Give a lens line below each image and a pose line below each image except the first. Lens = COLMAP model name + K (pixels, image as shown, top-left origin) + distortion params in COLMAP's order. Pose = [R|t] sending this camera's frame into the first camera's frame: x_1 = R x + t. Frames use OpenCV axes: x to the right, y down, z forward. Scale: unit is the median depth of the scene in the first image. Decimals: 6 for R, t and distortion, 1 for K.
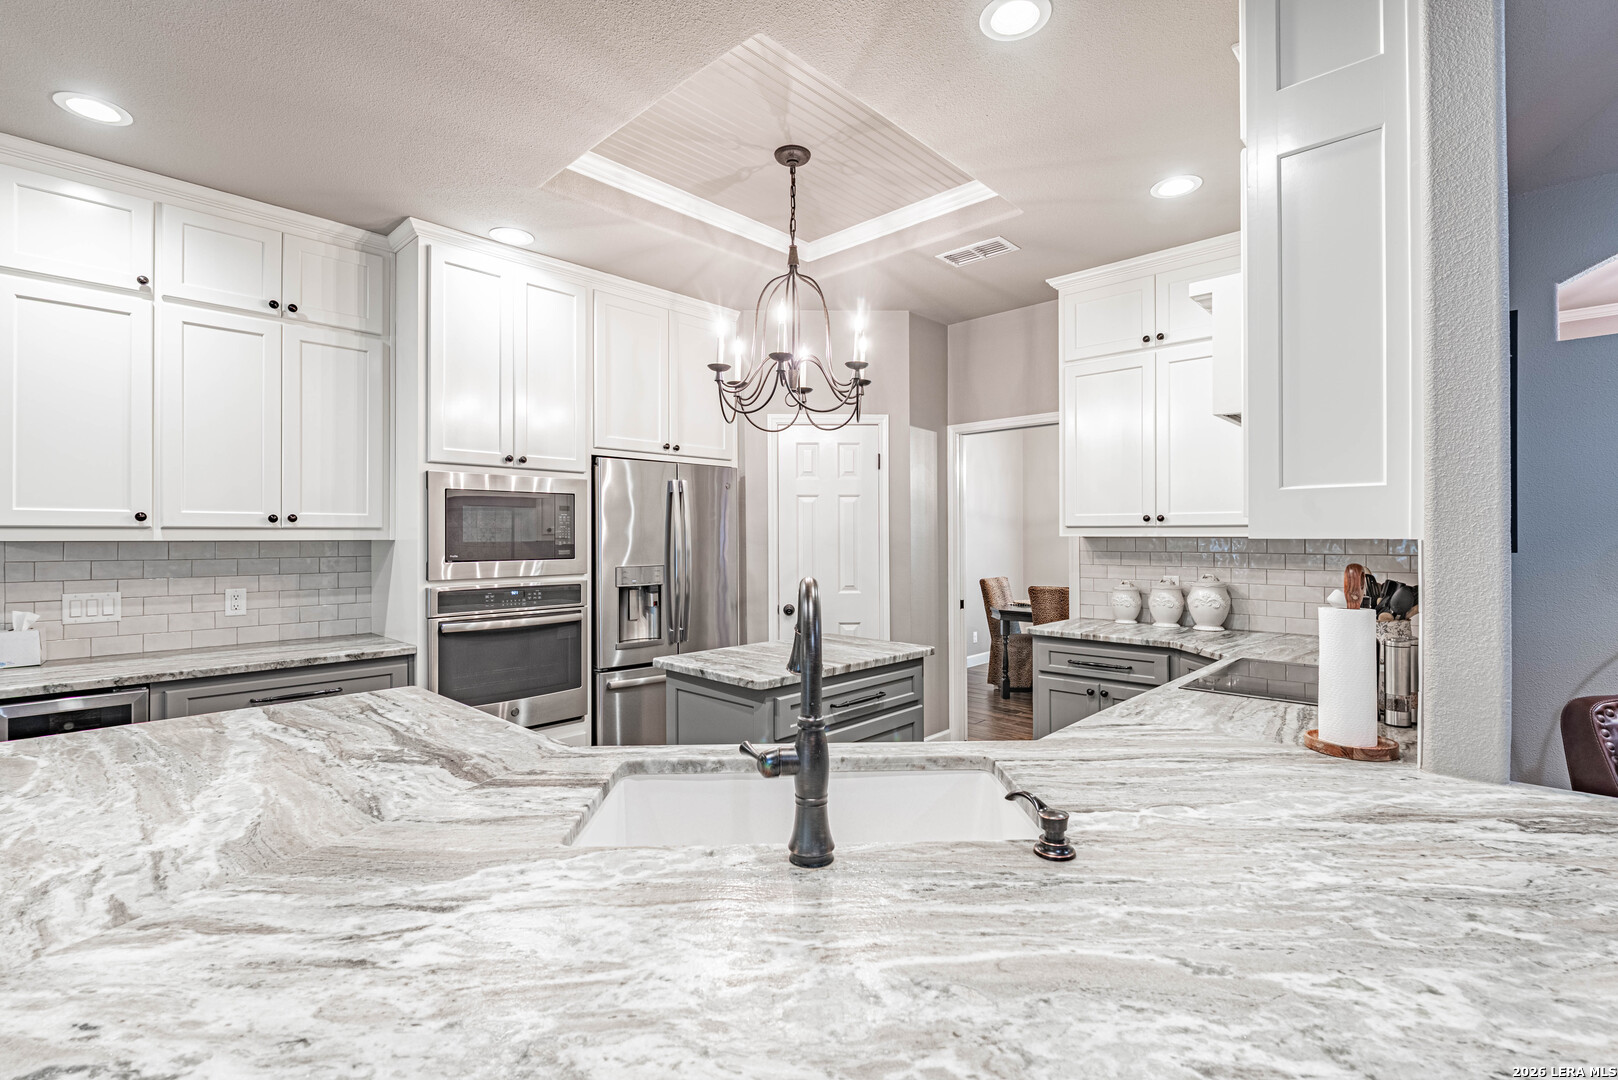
lens RADIAL K [[741.0, 0, 811.4], [0, 741.0, 531.2], [0, 0, 1]] dist [0.001258, -0.000753]
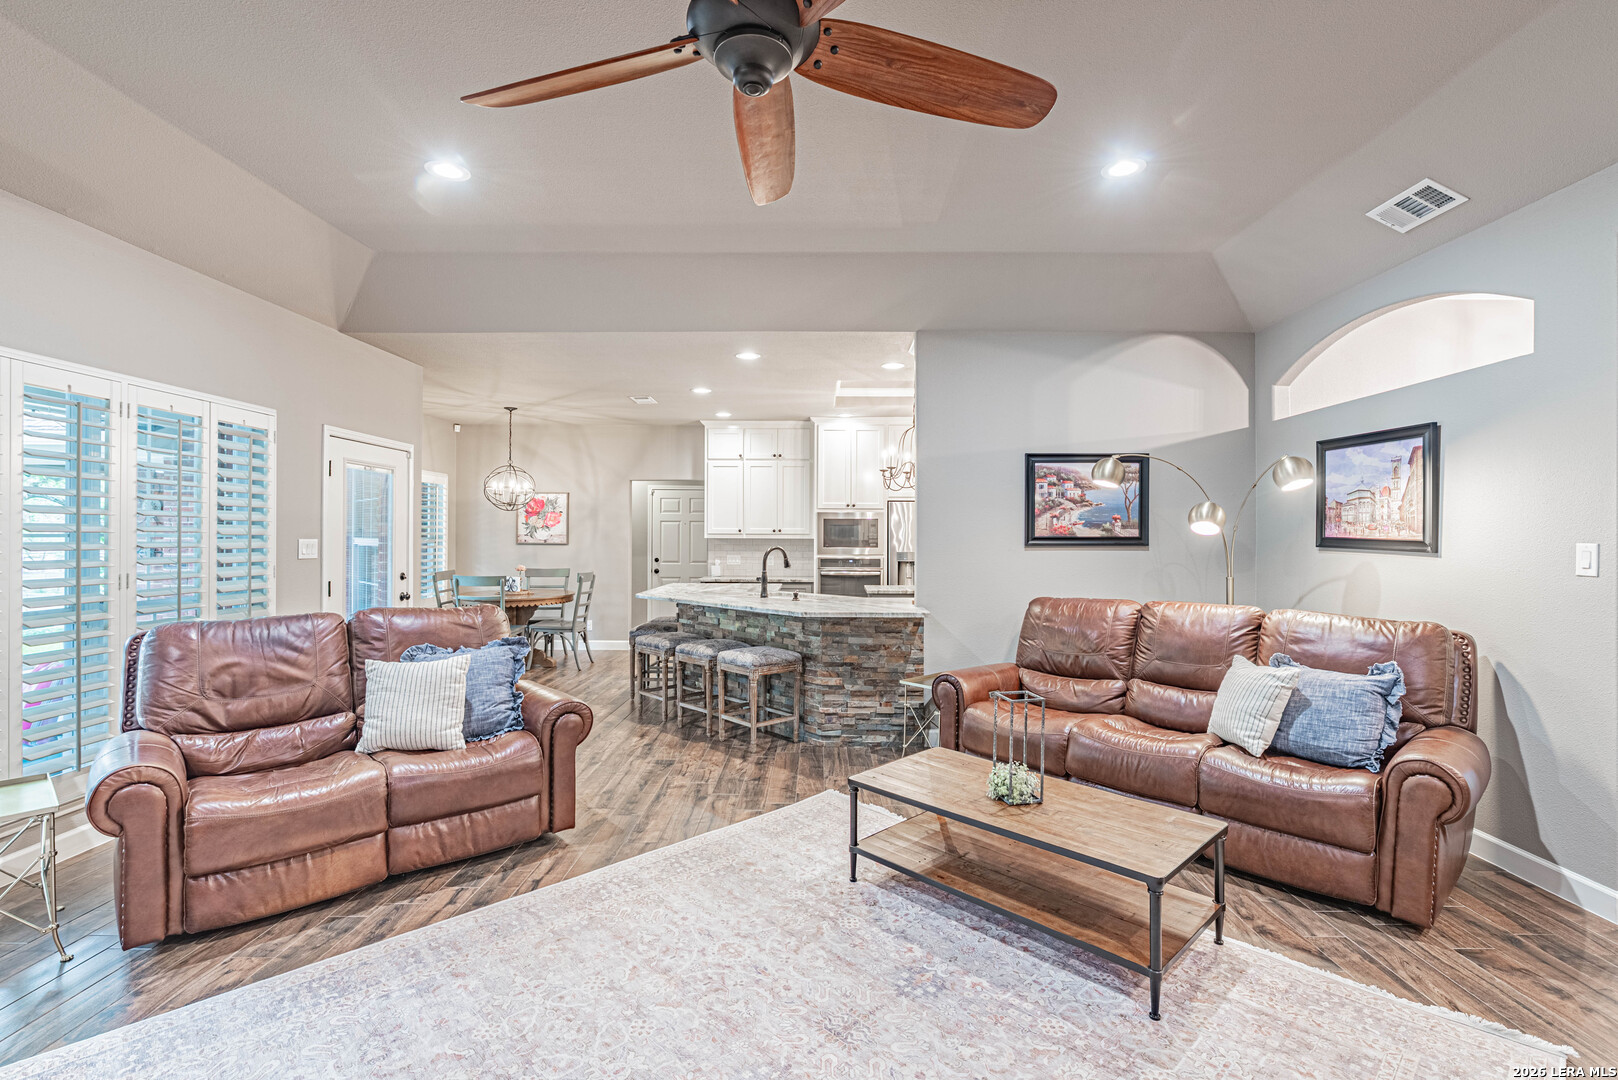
lens RADIAL K [[741.0, 0, 807.9], [0, 741.0, 538.2], [0, 0, 1]] dist [0.001258, -0.000753]
pose [[0.680182, 0.000574, -0.733043, 1.330637], [-0.009152, 0.999928, -0.007709, 0.031111], [0.732987, 0.011953, 0.680138, -0.770501]]
